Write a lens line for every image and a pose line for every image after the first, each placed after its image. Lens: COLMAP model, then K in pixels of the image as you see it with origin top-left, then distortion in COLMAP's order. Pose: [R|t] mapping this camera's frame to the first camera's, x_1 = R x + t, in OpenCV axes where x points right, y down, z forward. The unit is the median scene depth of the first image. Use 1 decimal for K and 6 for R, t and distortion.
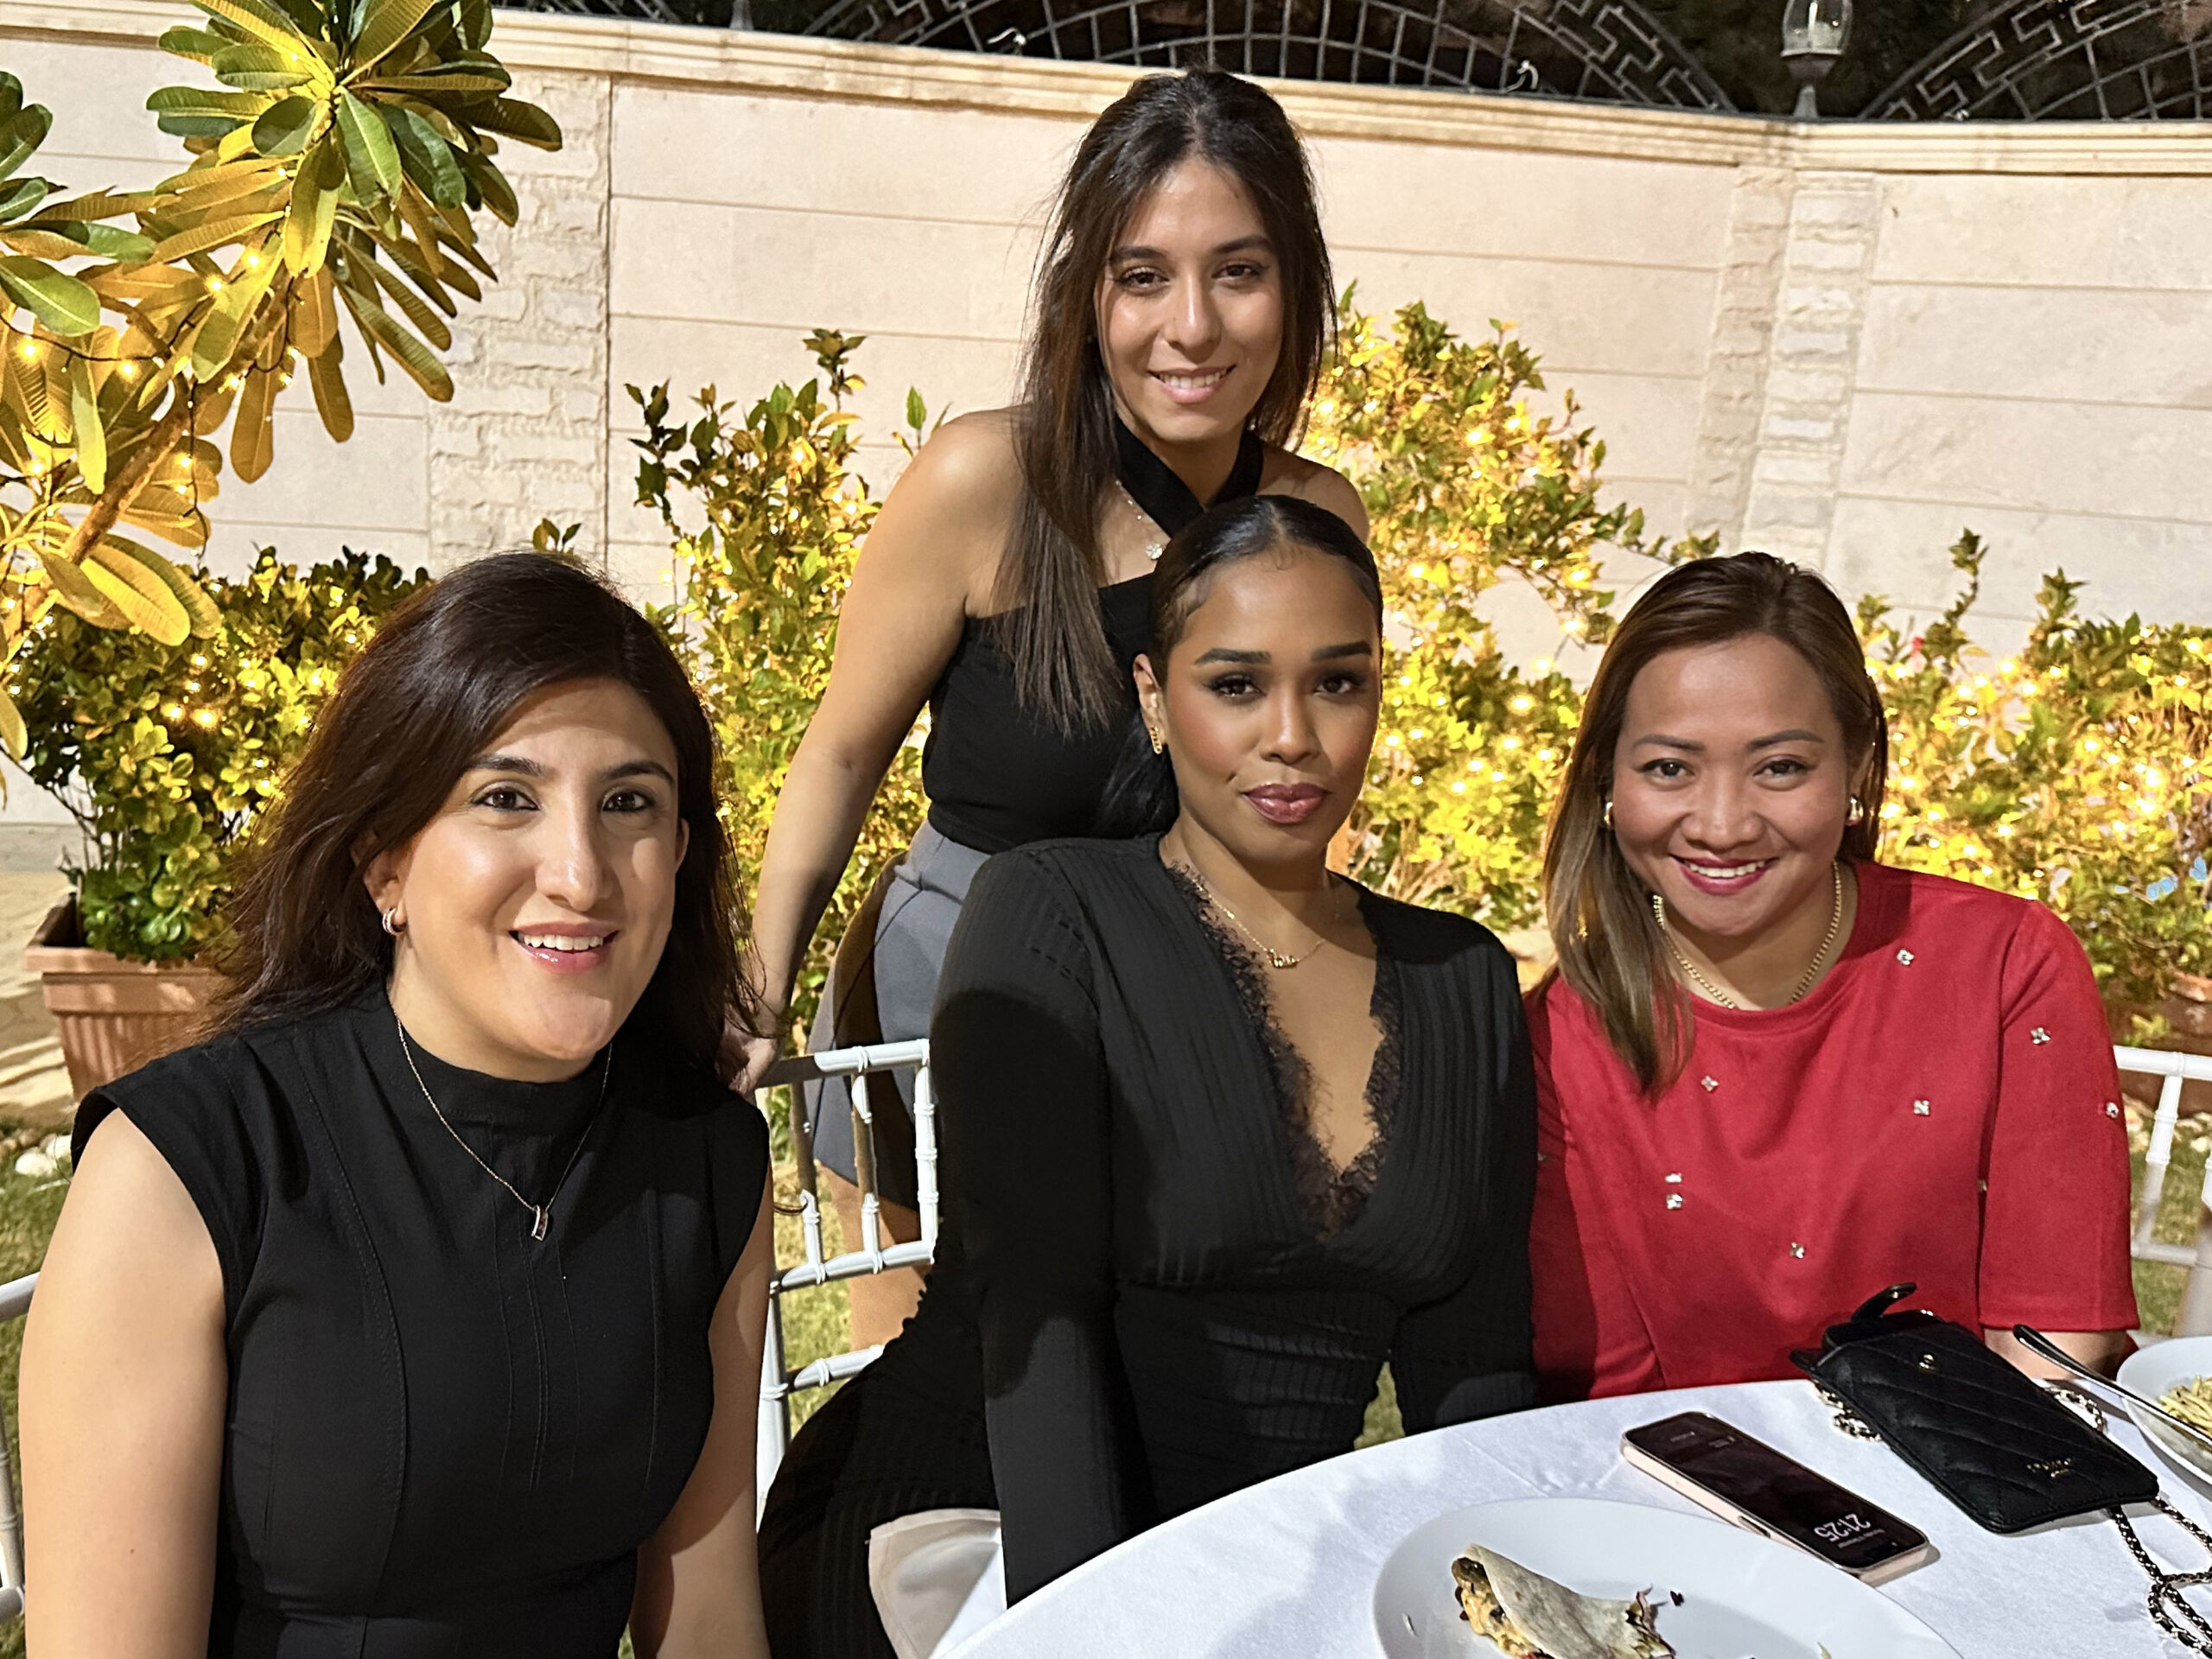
lens RADIAL K [[2148.2, 0, 870.7], [0, 2148.2, 917.8], [0, 0, 1]] dist [0.012866, 0.000000]
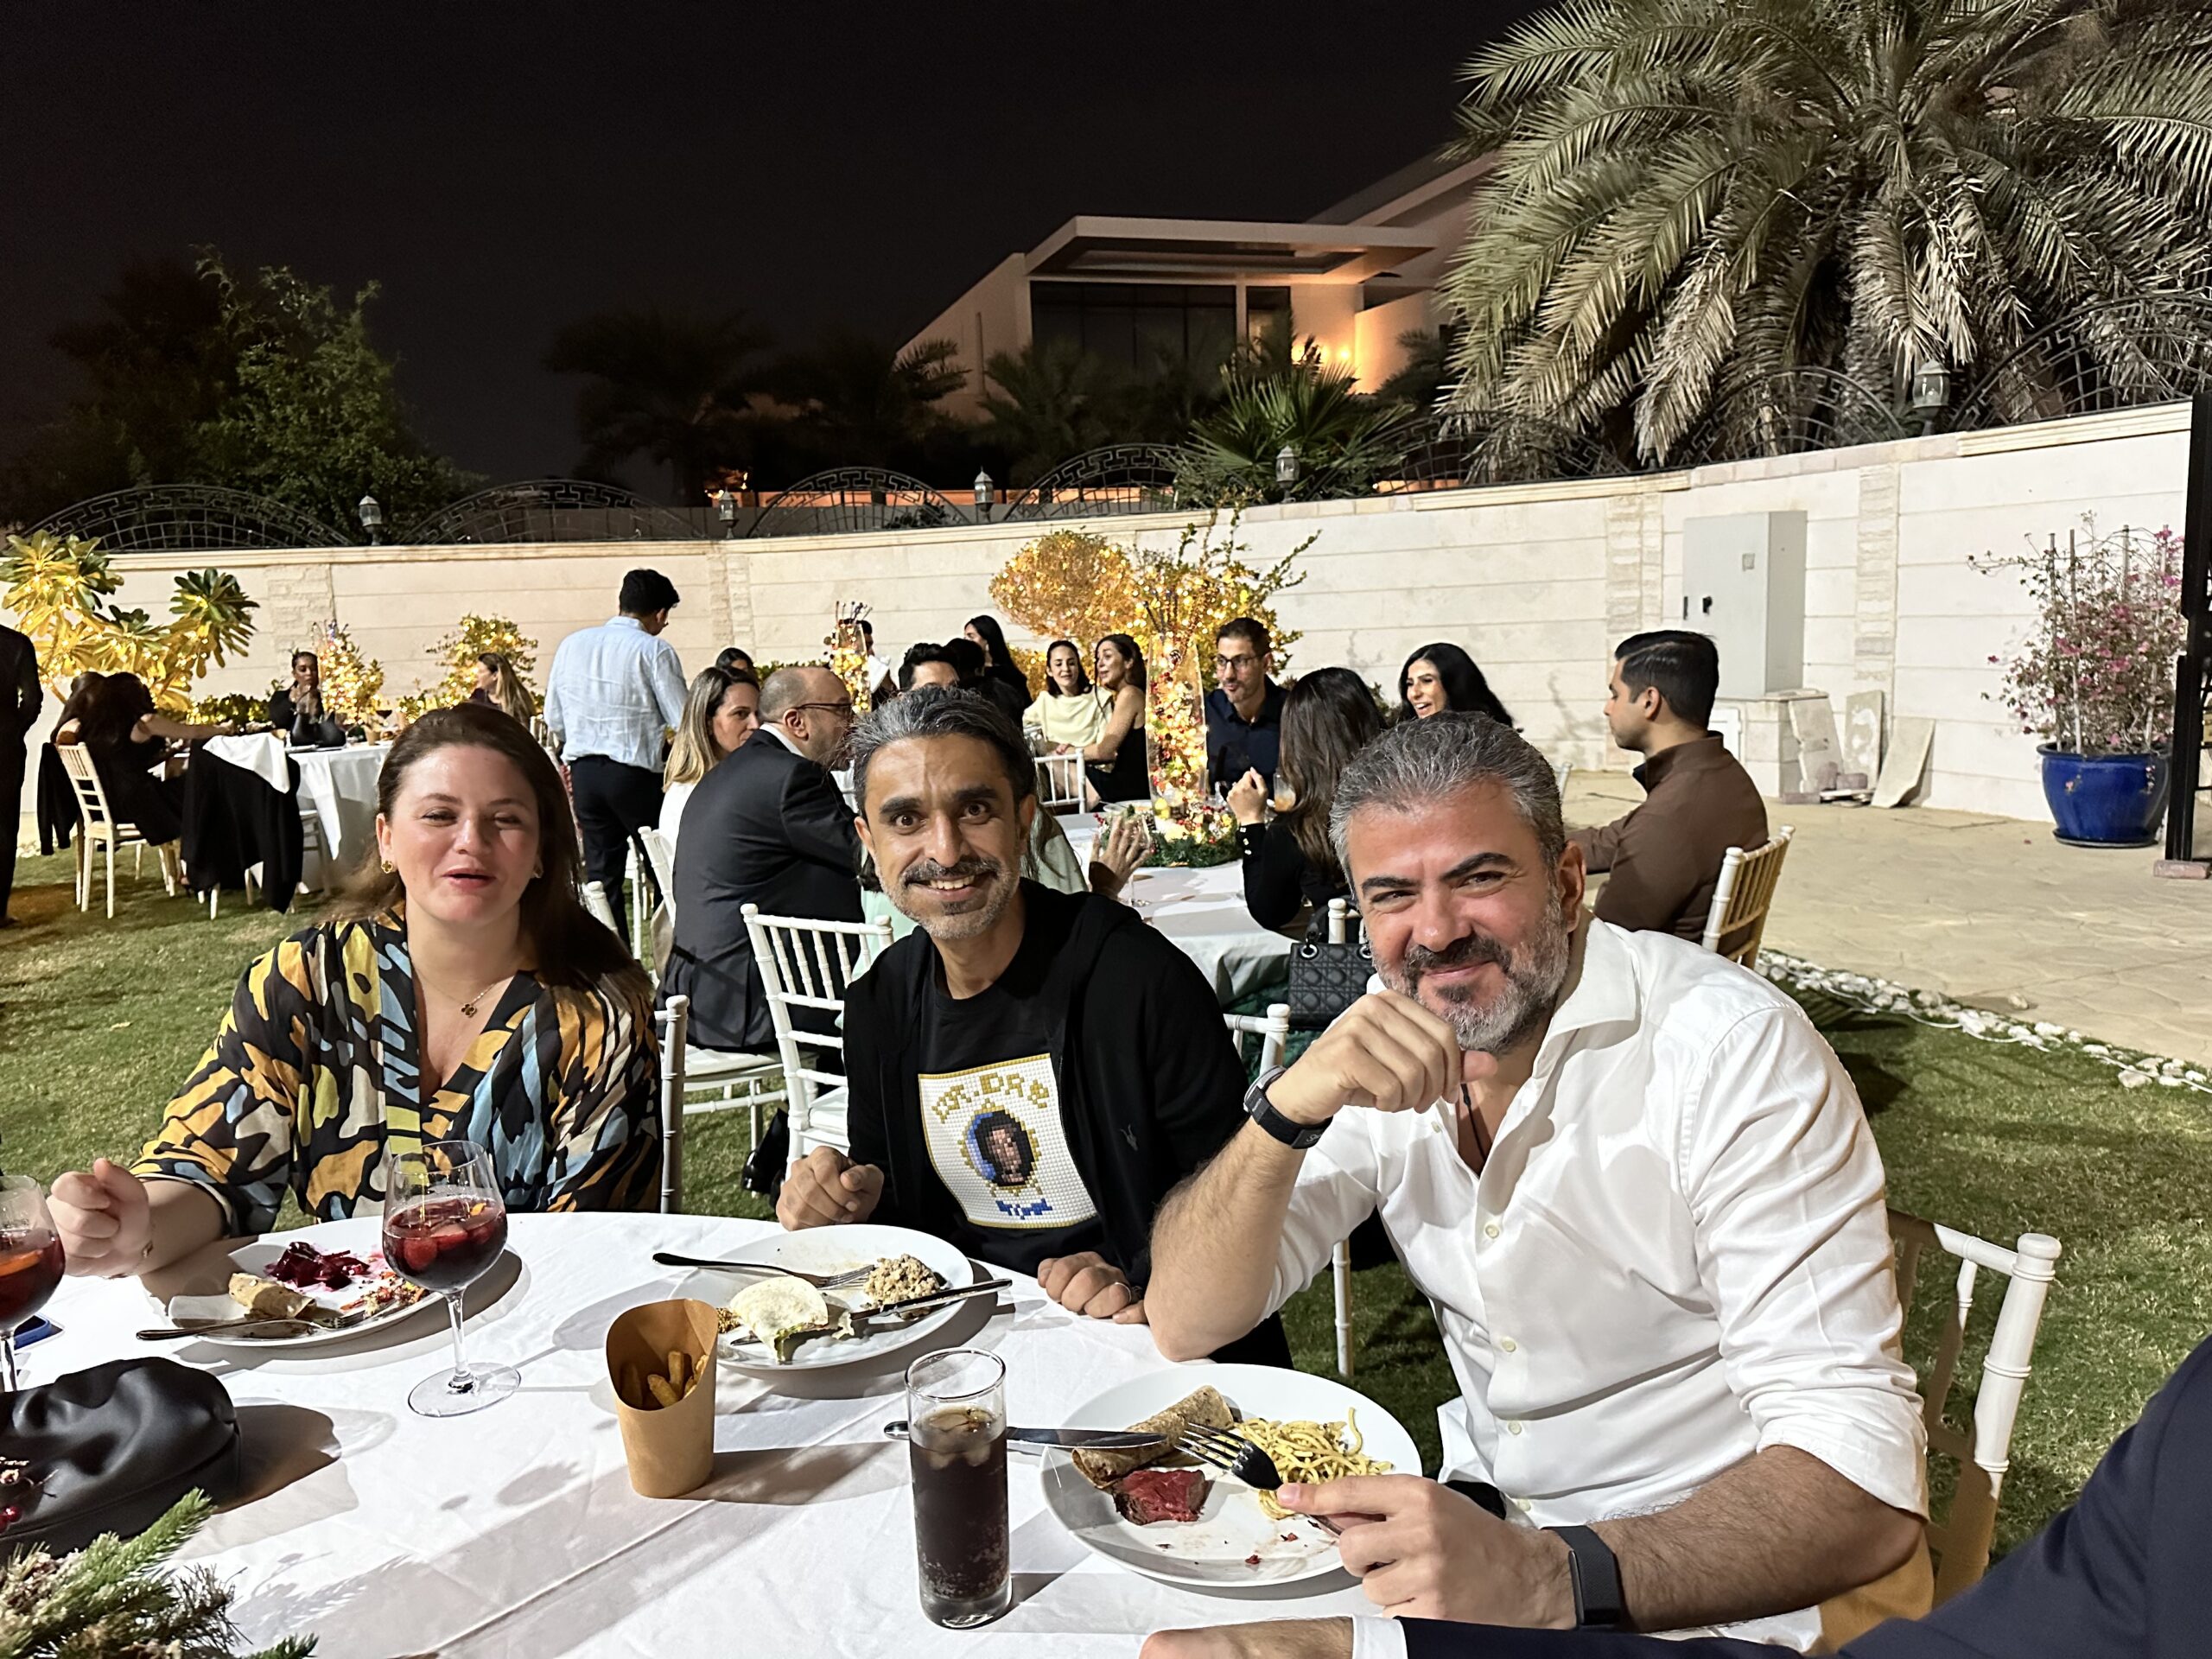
lens RADIAL K [[1548.5, 0, 1090.3], [0, 1548.5, 826.1], [0, 0, 1]] dist [0.042911, -0.052984]
pose [[0.980474, -0.122096, 0.154151, 0.783847], [0.138851, 0.984939, -0.103034, 0.554873], [-0.139249, 0.122426, 0.982661, -1.950436]]
